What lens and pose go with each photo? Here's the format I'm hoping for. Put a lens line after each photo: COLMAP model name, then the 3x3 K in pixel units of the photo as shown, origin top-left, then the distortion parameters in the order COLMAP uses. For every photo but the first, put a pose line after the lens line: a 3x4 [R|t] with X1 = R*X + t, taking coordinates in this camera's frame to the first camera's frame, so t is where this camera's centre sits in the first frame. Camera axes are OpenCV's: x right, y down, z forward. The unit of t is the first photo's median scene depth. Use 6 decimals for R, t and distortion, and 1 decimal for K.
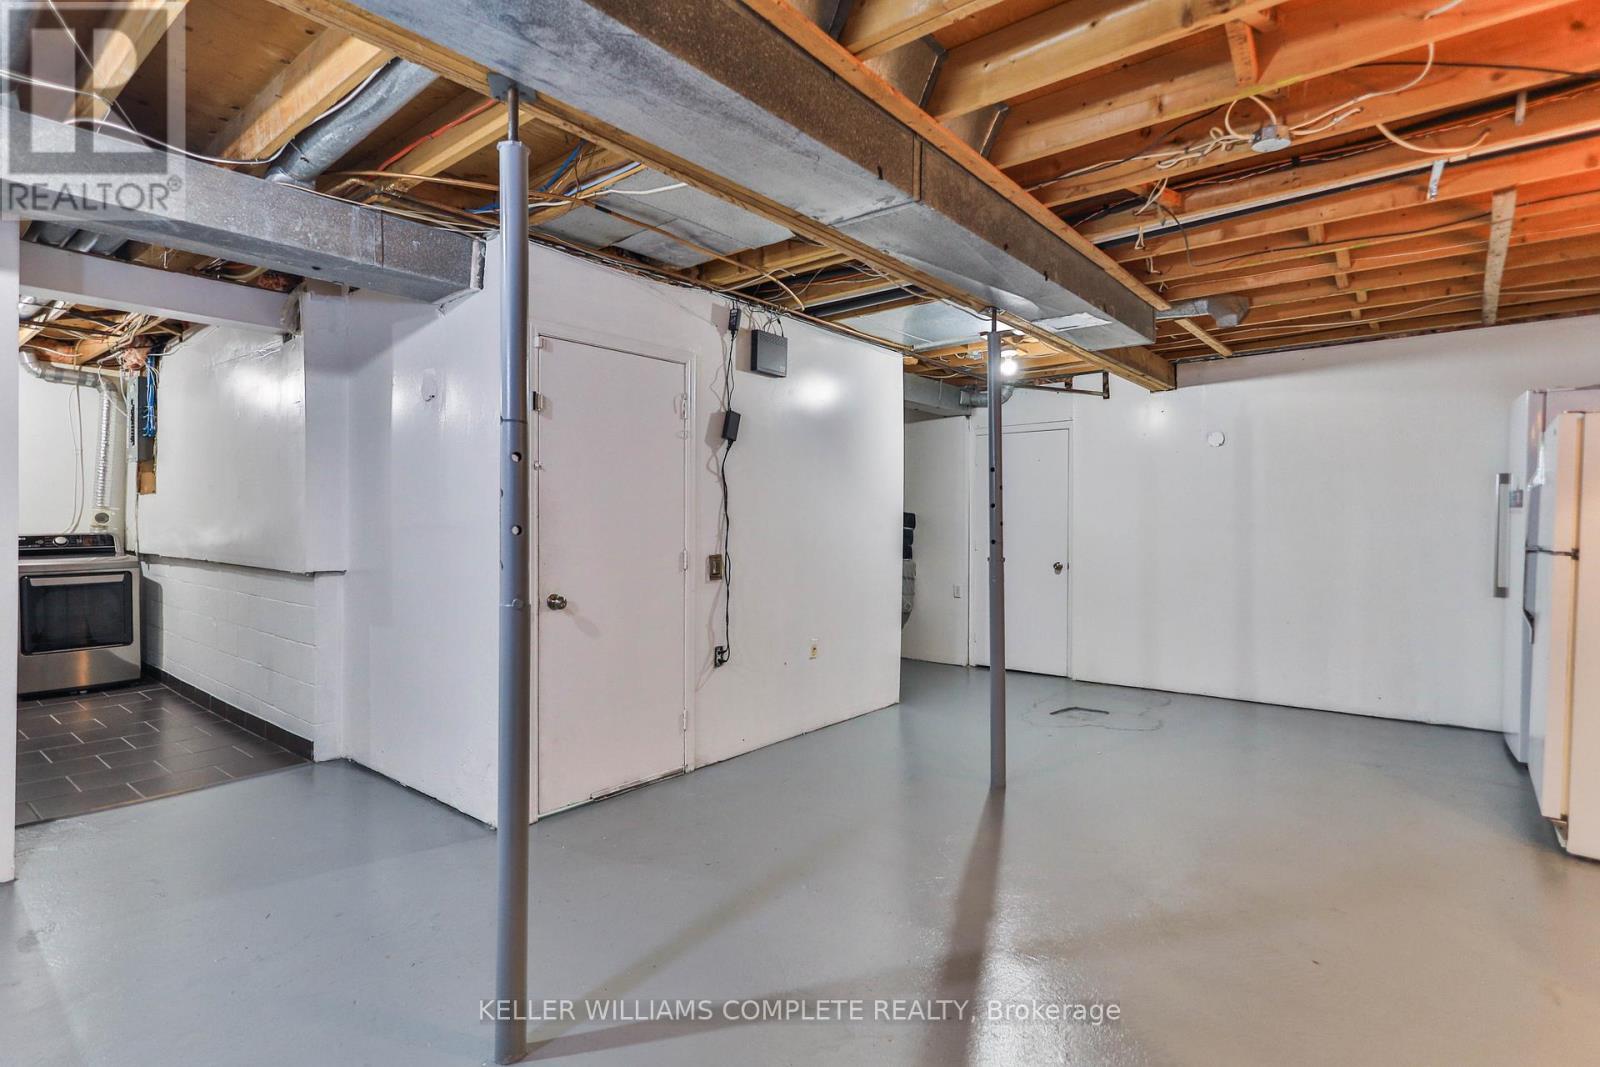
lens RADIAL K [[795.8, 0, 786.3], [0, 795.8, 527.8], [0, 0, 1]] dist [0.010481, -0.000377]
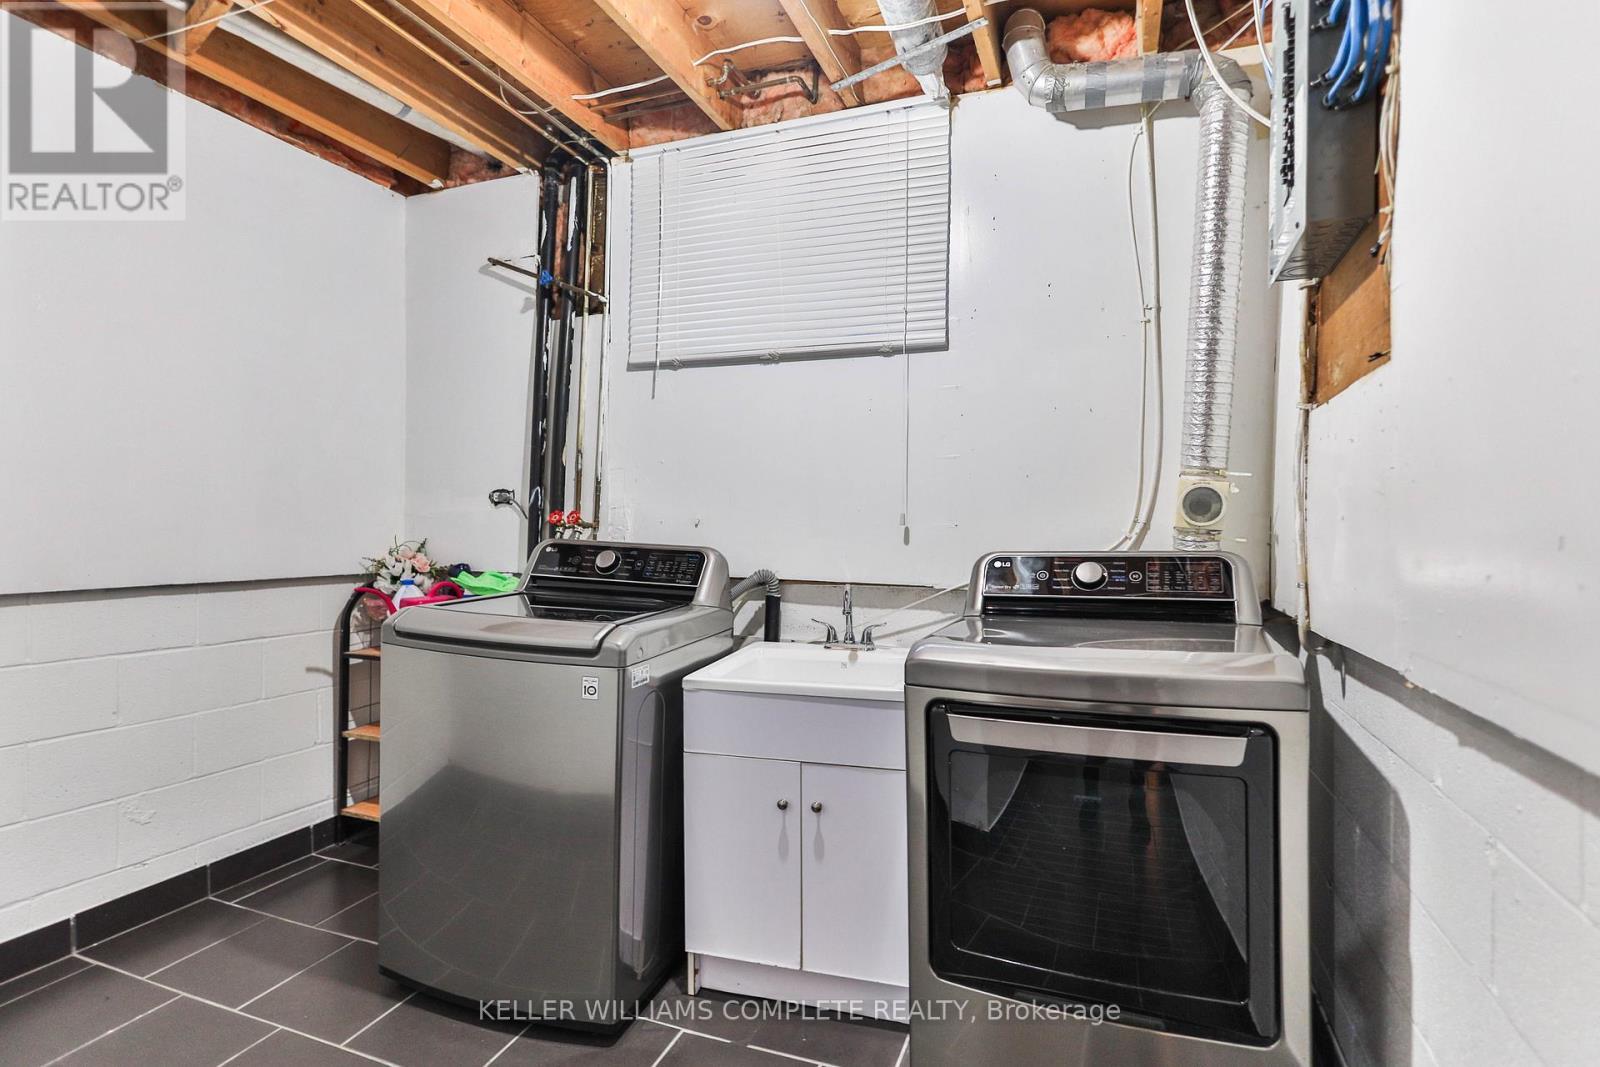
lens RADIAL K [[795.8, 0, 786.3], [0, 795.8, 527.8], [0, 0, 1]] dist [0.010481, -0.000377]
pose [[0.301550, -0.000100, -0.953450, -0.620551], [-0.009789, 0.999947, -0.003200, -0.000316], [0.953400, 0.010298, 0.301533, 0.770388]]
